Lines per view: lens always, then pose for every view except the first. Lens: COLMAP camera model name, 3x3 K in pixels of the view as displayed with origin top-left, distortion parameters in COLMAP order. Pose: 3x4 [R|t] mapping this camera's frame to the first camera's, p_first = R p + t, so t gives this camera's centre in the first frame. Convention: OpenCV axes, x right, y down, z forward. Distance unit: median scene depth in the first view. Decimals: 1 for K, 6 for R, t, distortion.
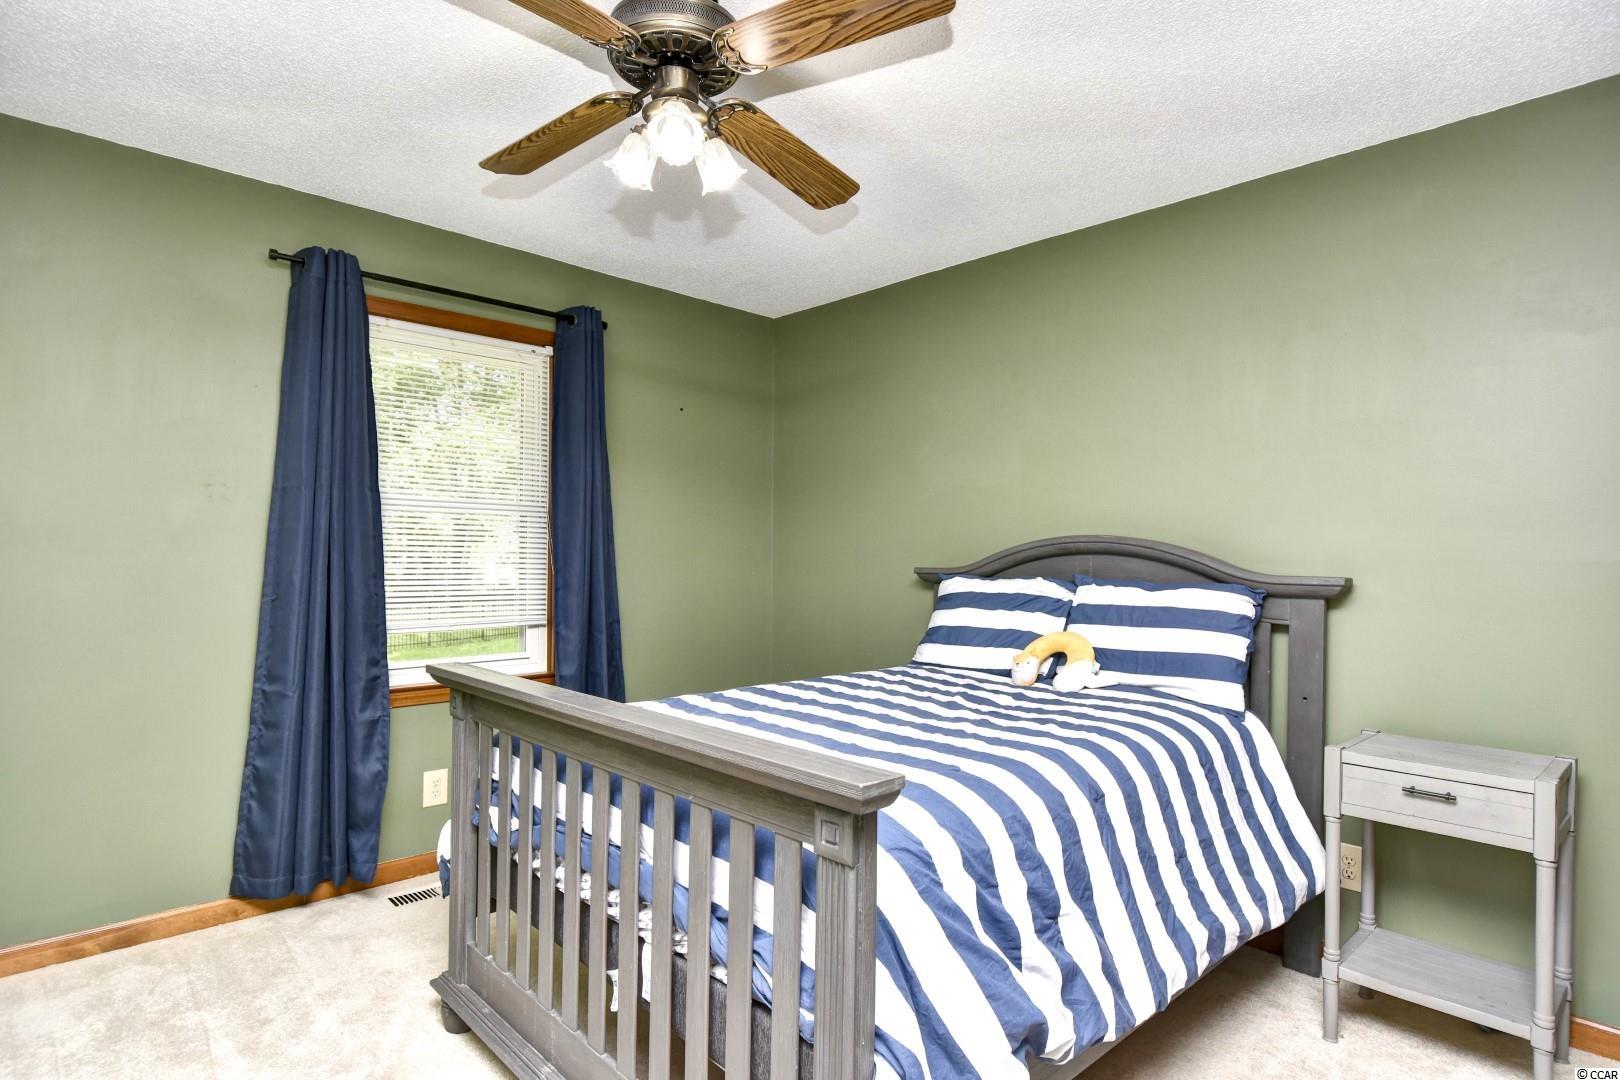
lens RADIAL K [[850.4, 0, 810.0], [0, 850.4, 540.0], [0, 0, 1]] dist [-0.001160, -0.000183]
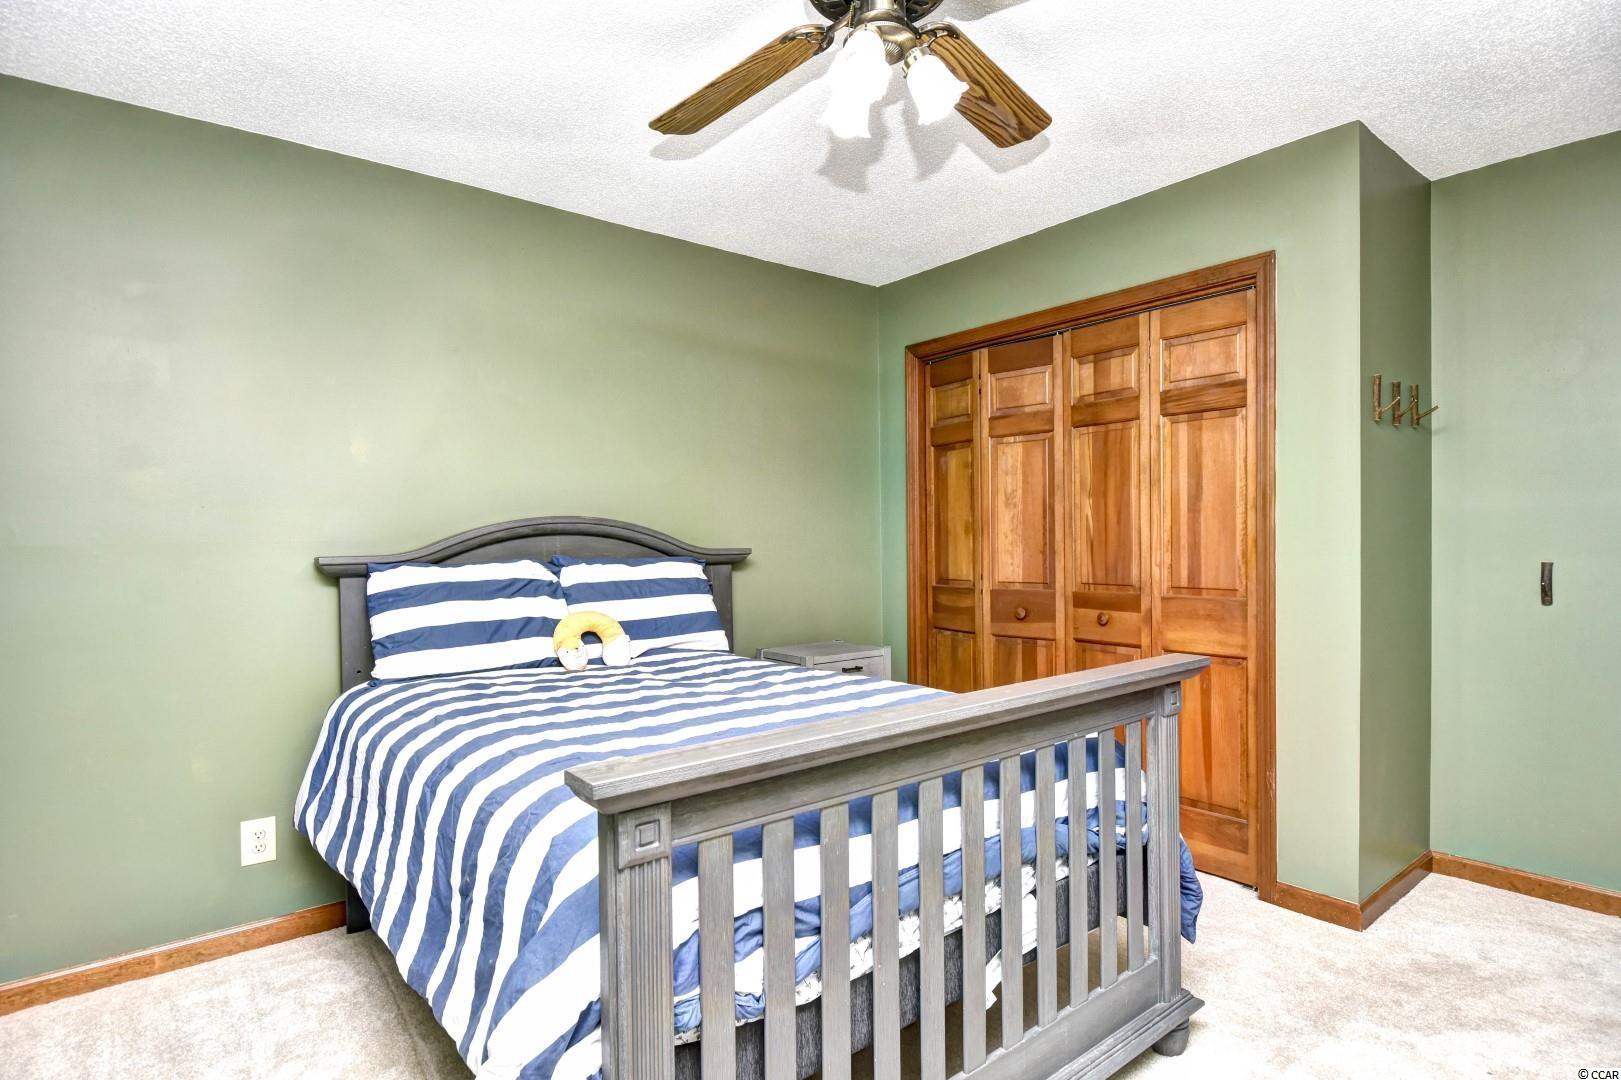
lens RADIAL K [[851.0, 0, 810.5], [0, 851.0, 540.0], [0, 0, 1]] dist [-0.001160, -0.000183]
pose [[0.081414, -0.015253, 0.996564, -0.691782], [-0.004436, 0.999867, 0.015666, 0.005454], [-0.996671, -0.005696, 0.081335, 0.647448]]
